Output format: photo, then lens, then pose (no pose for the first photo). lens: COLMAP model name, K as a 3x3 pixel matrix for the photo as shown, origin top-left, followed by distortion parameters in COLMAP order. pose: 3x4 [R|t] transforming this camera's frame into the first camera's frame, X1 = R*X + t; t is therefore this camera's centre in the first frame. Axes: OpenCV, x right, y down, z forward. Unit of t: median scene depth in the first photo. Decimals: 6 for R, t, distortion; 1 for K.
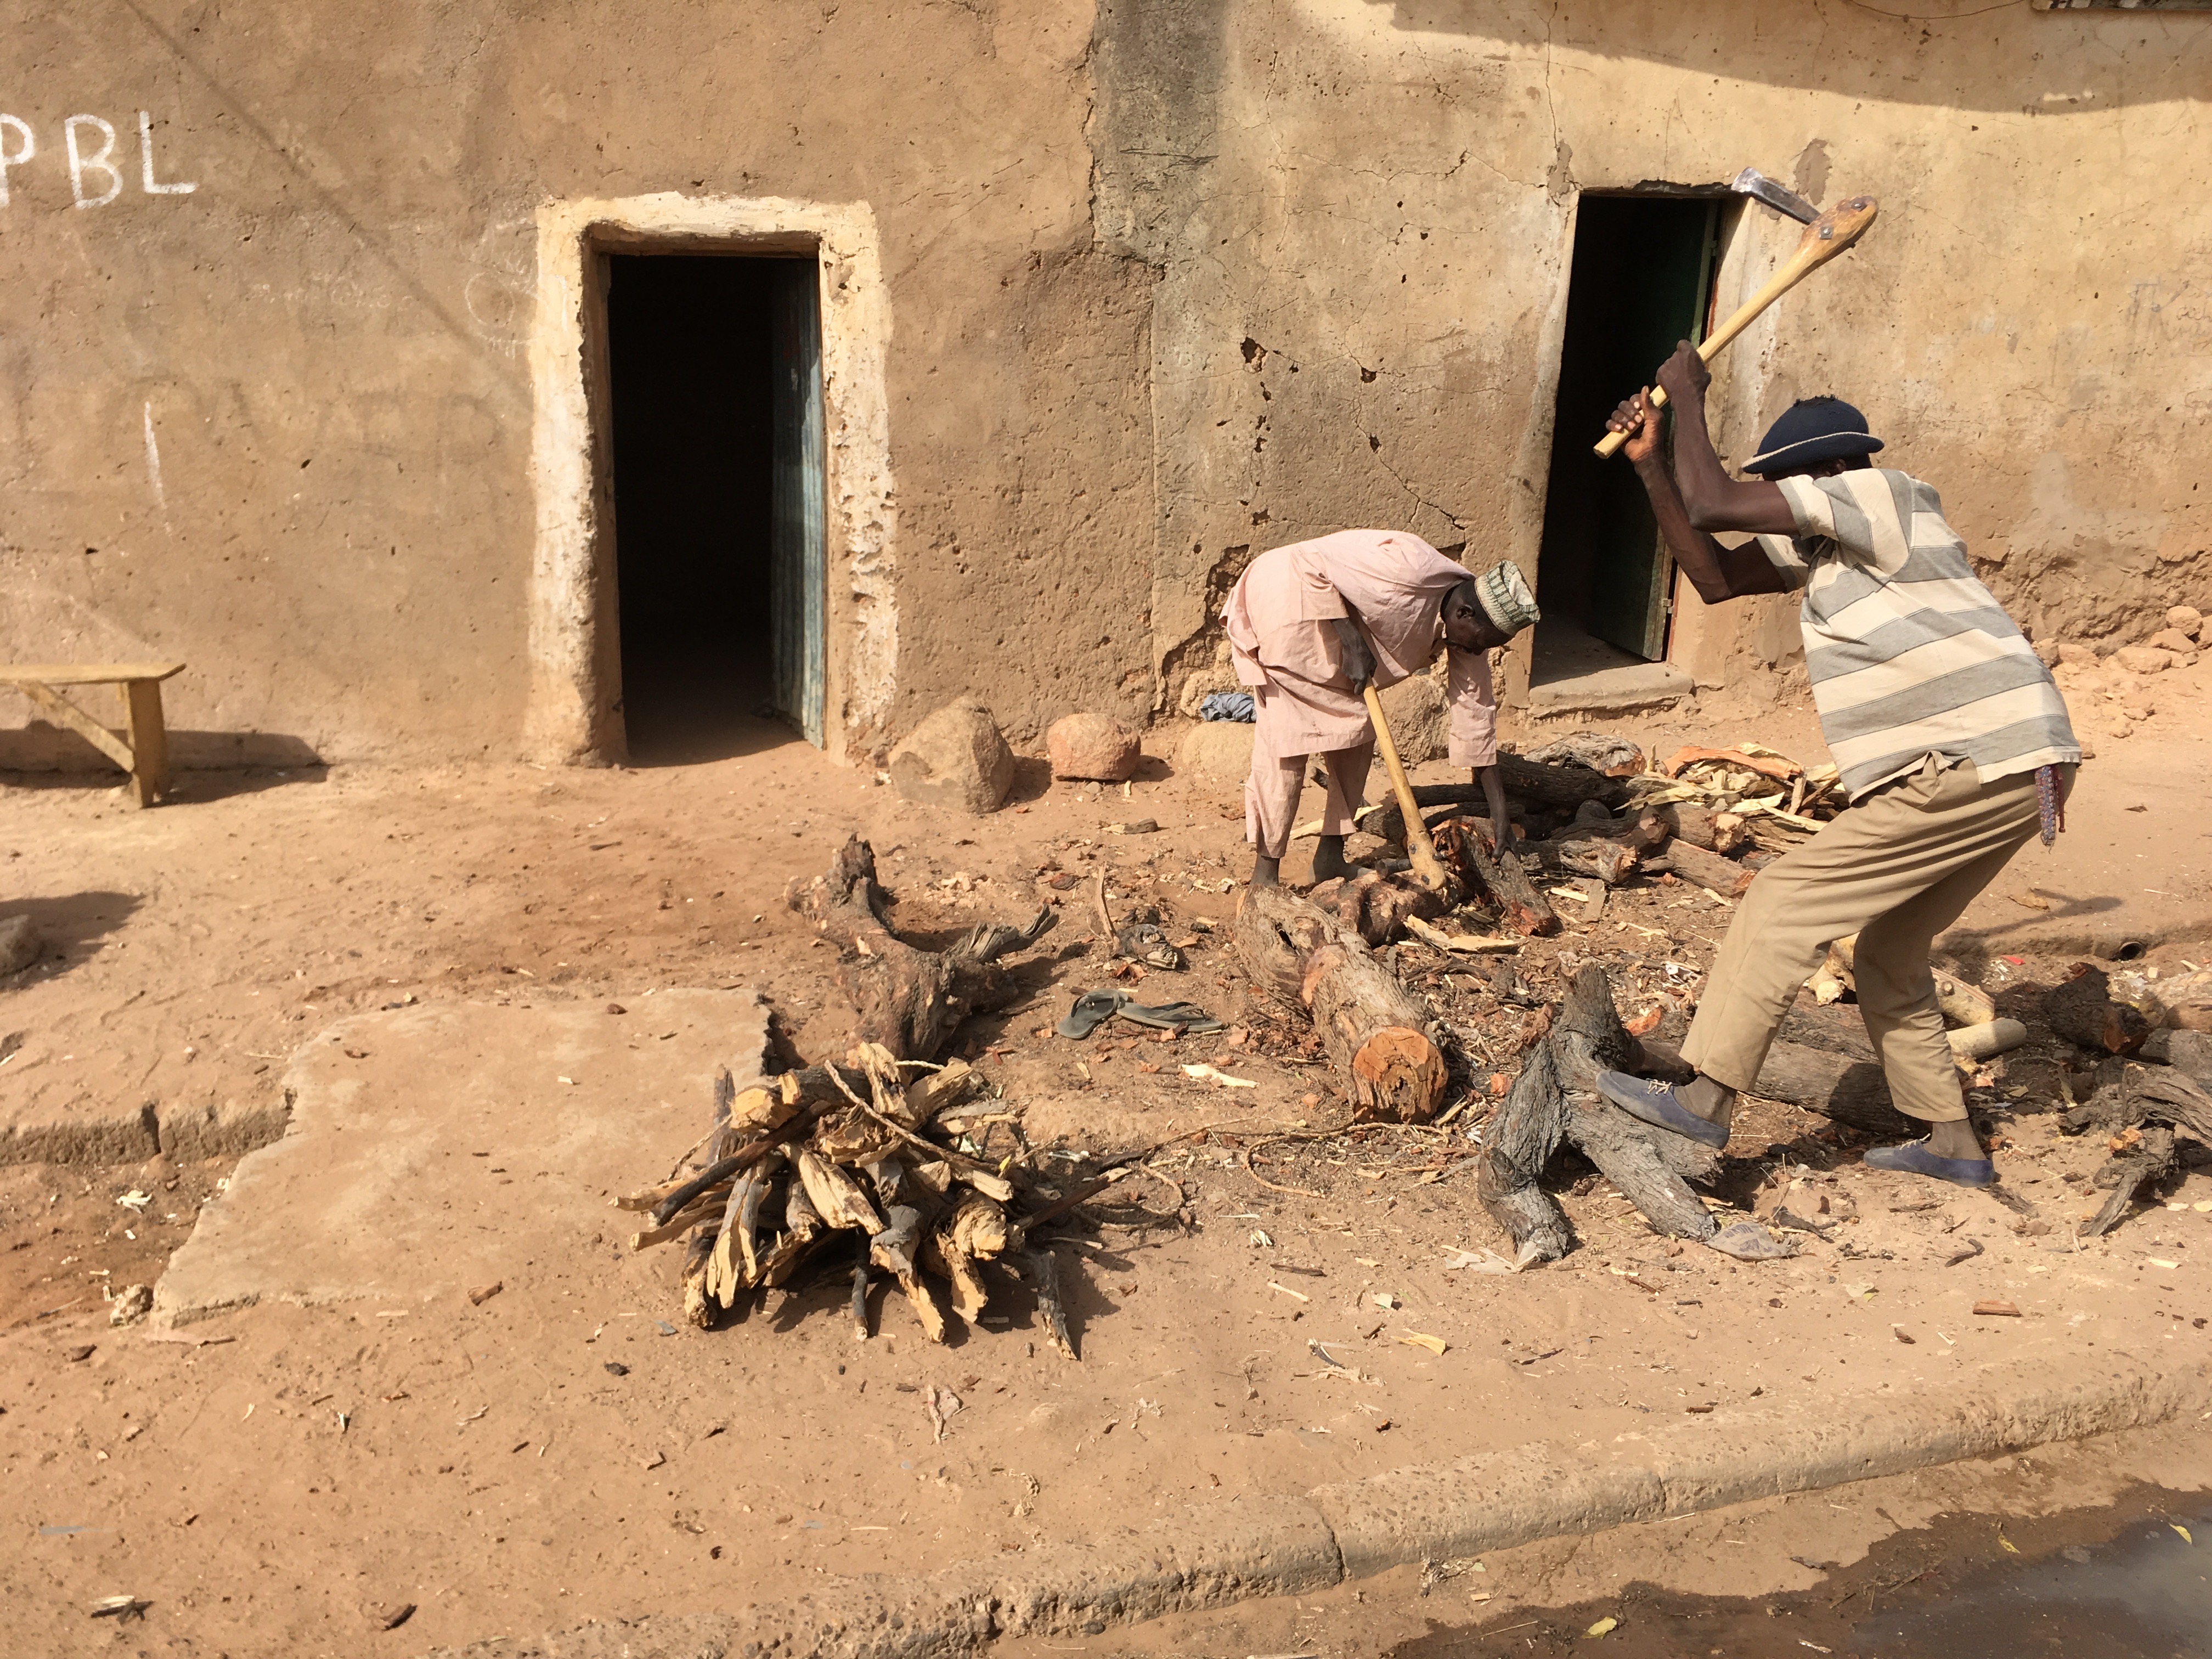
lens RADIAL K [[1641.8, 0, 1106.0], [0, 1641.8, 829.5], [0, 0, 1]] dist [0.057019, -0.059948]
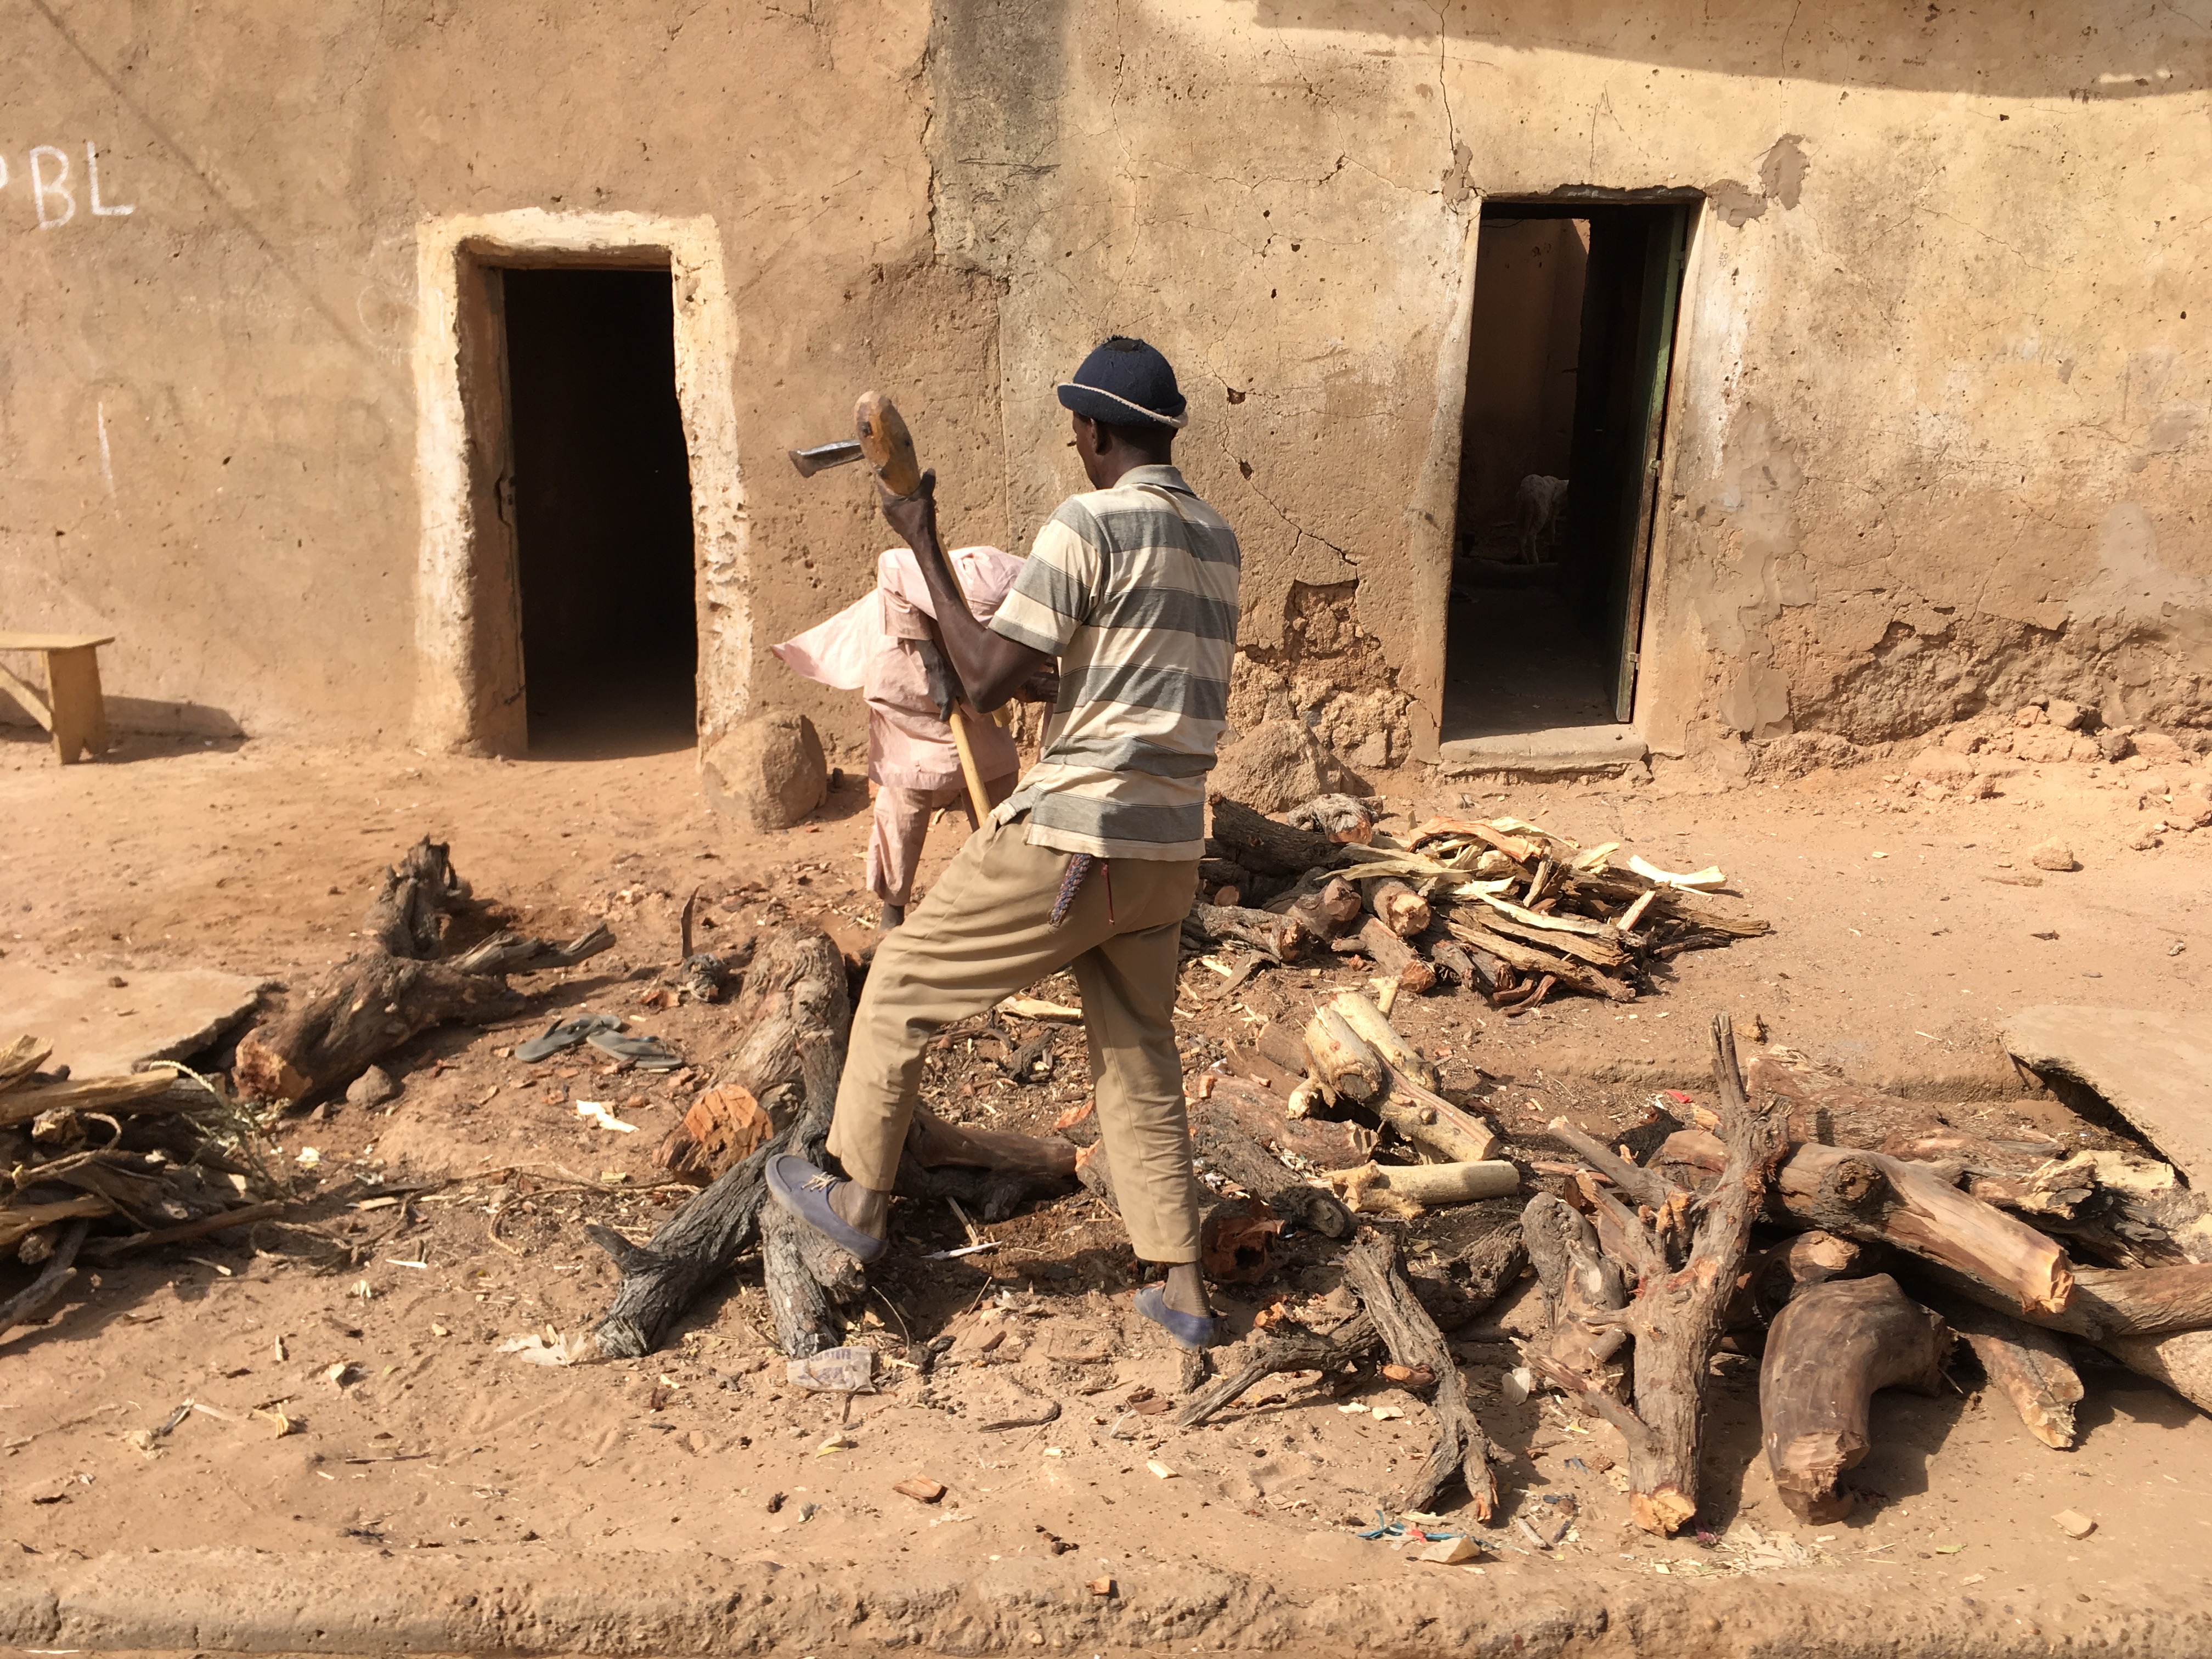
lens RADIAL K [[1641.8, 0, 1106.0], [0, 1641.8, 829.5], [0, 0, 1]] dist [0.057019, -0.059948]
pose [[0.966441, 0.079364, -0.244322, 0.348141], [-0.082551, 0.996583, -0.002817, -0.022718], [0.243263, 0.022891, 0.969690, 0.084941]]
